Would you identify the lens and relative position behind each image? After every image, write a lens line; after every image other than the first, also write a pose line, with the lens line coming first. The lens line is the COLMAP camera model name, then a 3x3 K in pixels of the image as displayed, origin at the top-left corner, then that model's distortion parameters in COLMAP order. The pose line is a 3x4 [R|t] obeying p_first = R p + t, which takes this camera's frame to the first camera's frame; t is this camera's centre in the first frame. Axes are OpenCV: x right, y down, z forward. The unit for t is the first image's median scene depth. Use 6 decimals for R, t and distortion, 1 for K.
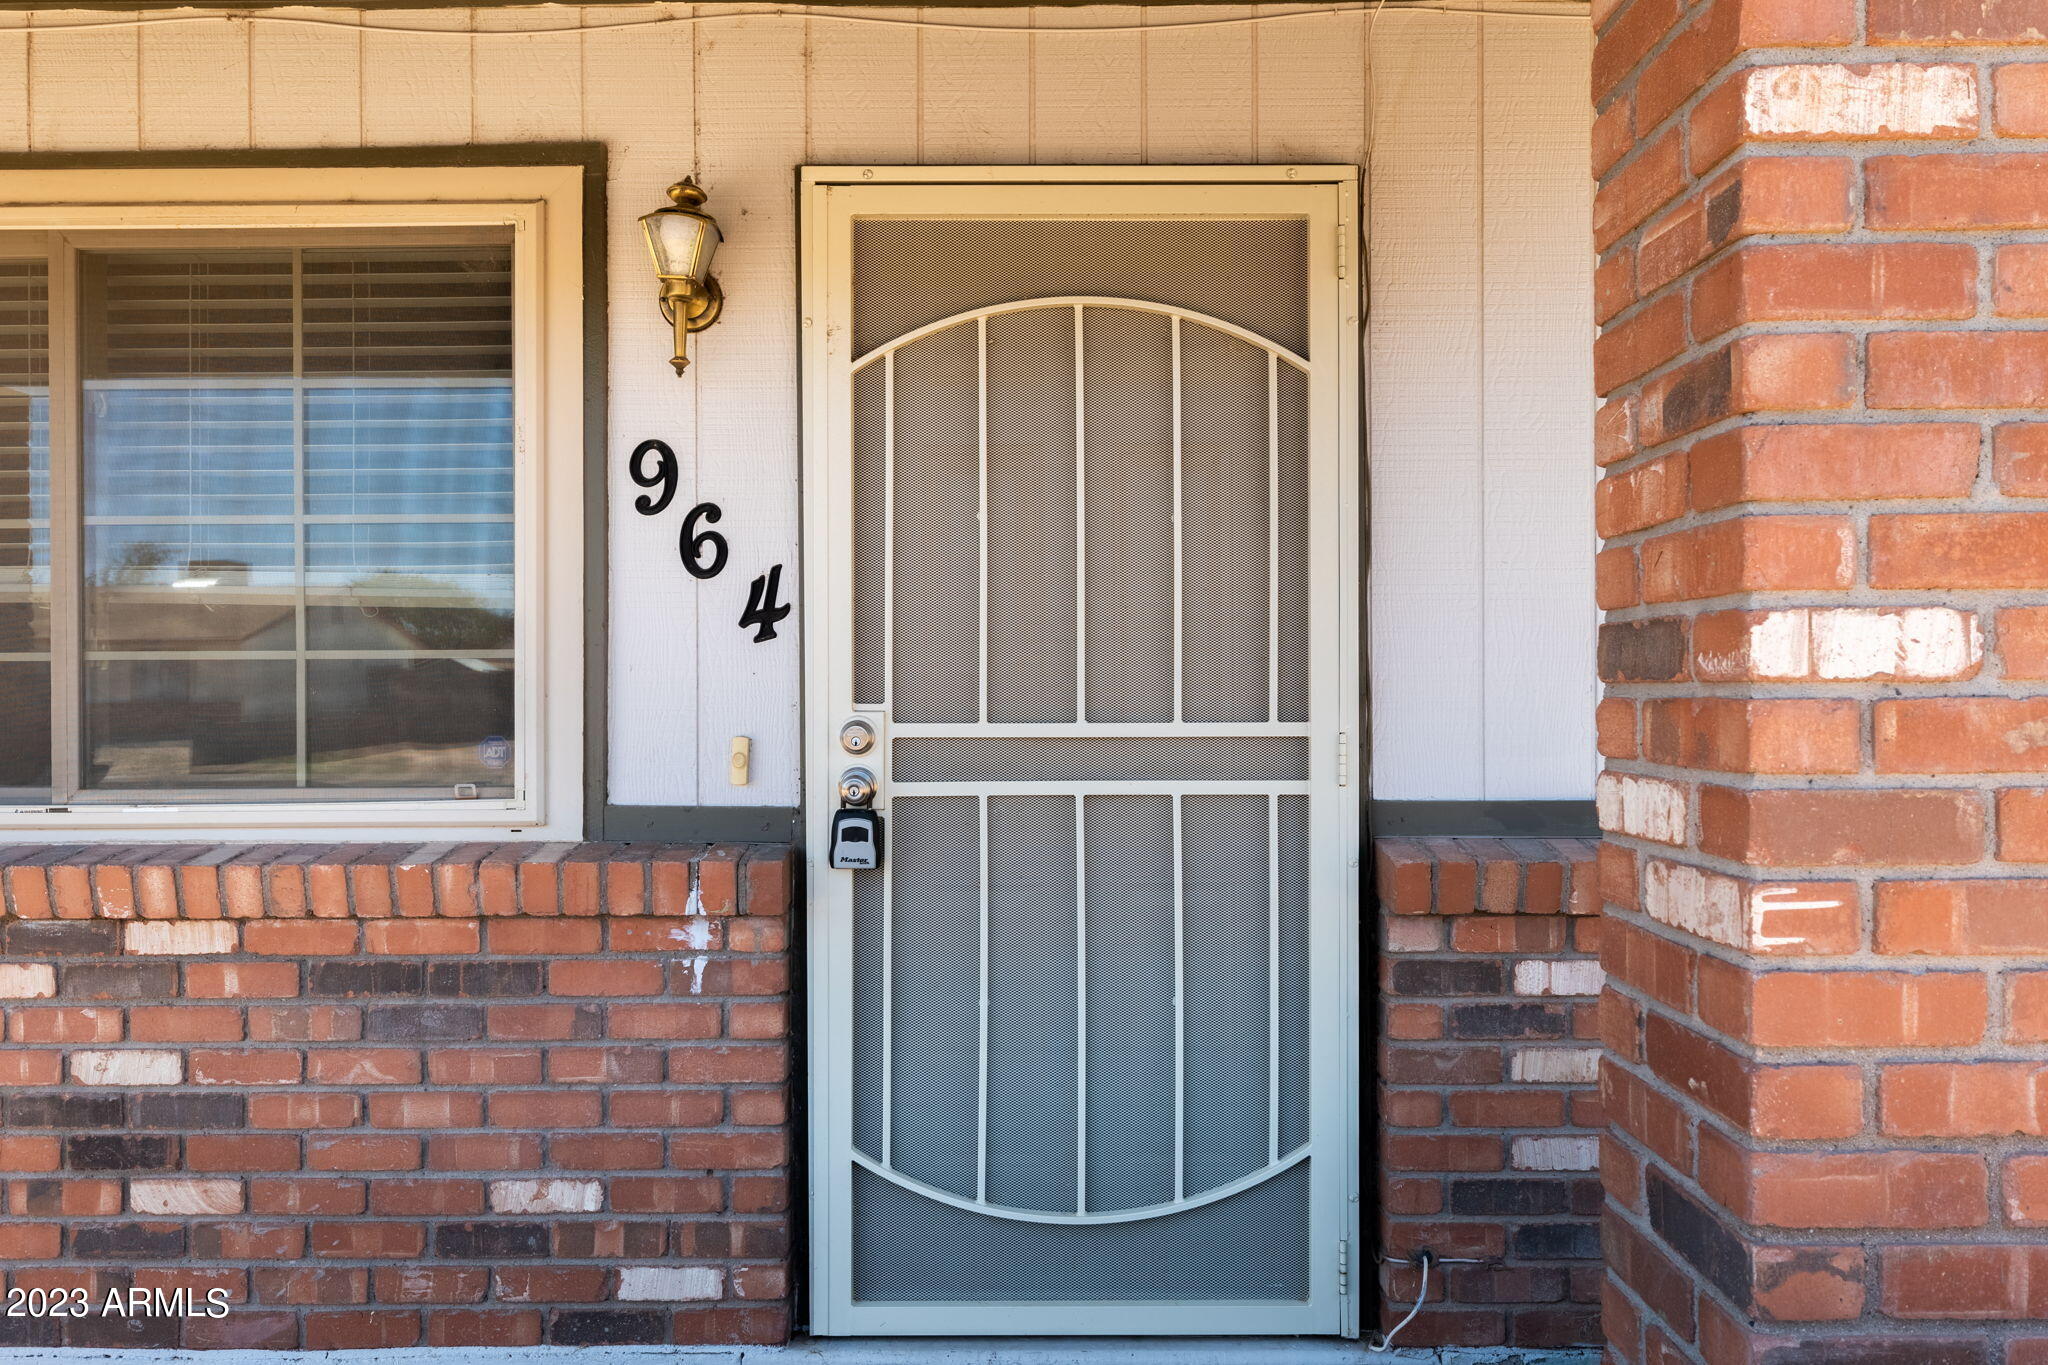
lens RADIAL K [[1319.2, 0, 1024.0], [0, 1319.2, 682.5], [0, 0, 1]] dist [-0.001686, -0.000510]
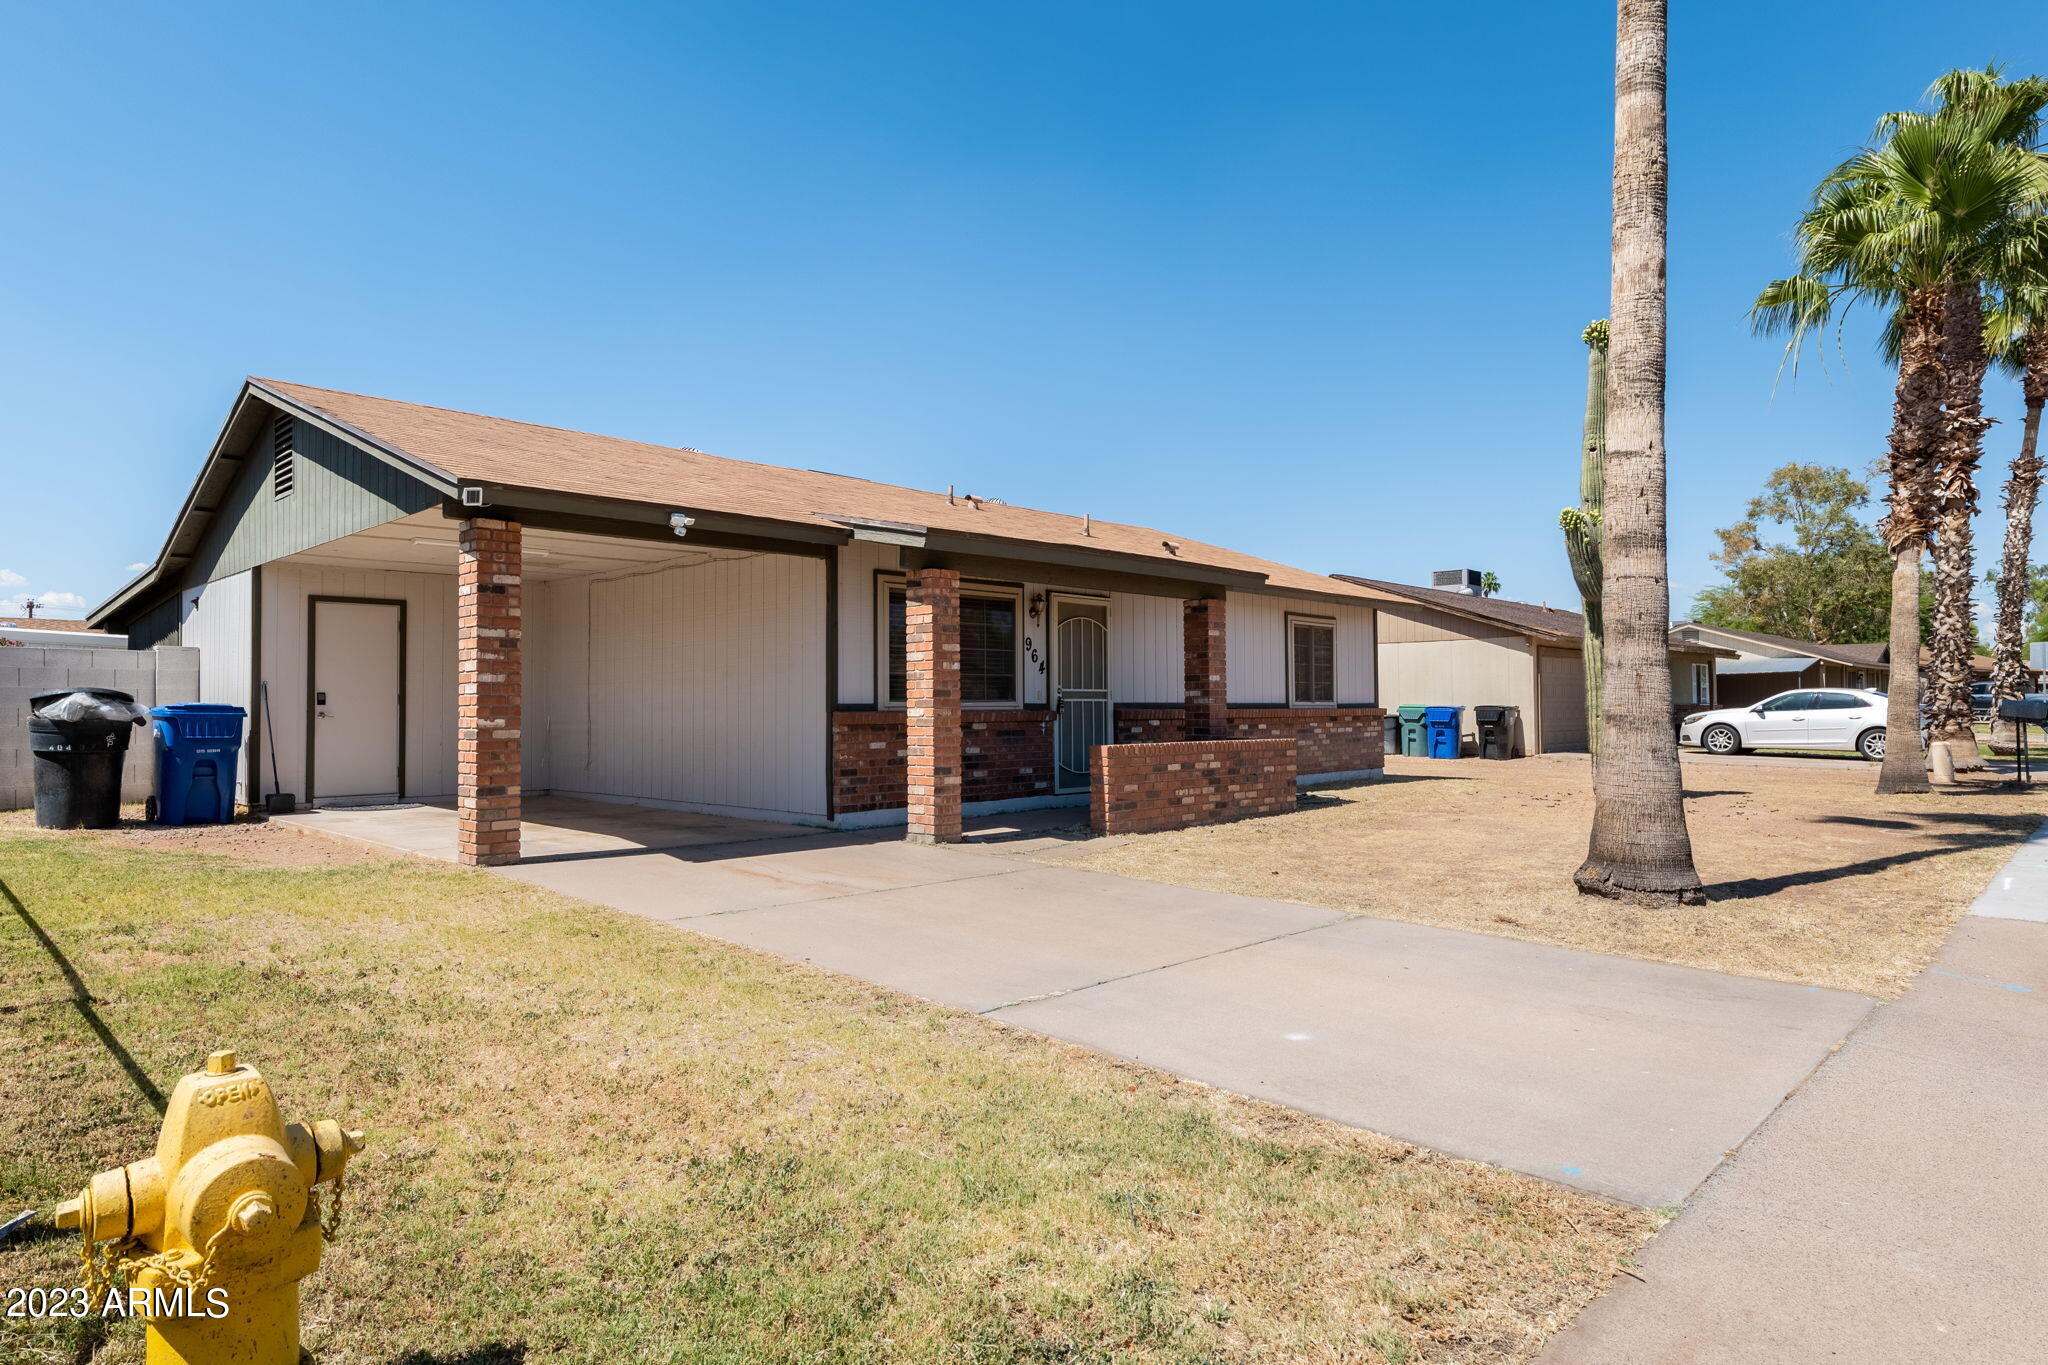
lens RADIAL K [[1020.0, 0, 1033.0], [0, 1020.0, 696.6], [0, 0, 1]] dist [-0.006038, -0.001435]
pose [[0.708138, 0.003901, 0.706063, -3.459663], [0.000252, 0.999983, -0.005778, 0.094618], [-0.706074, 0.004270, 0.708125, -2.147185]]
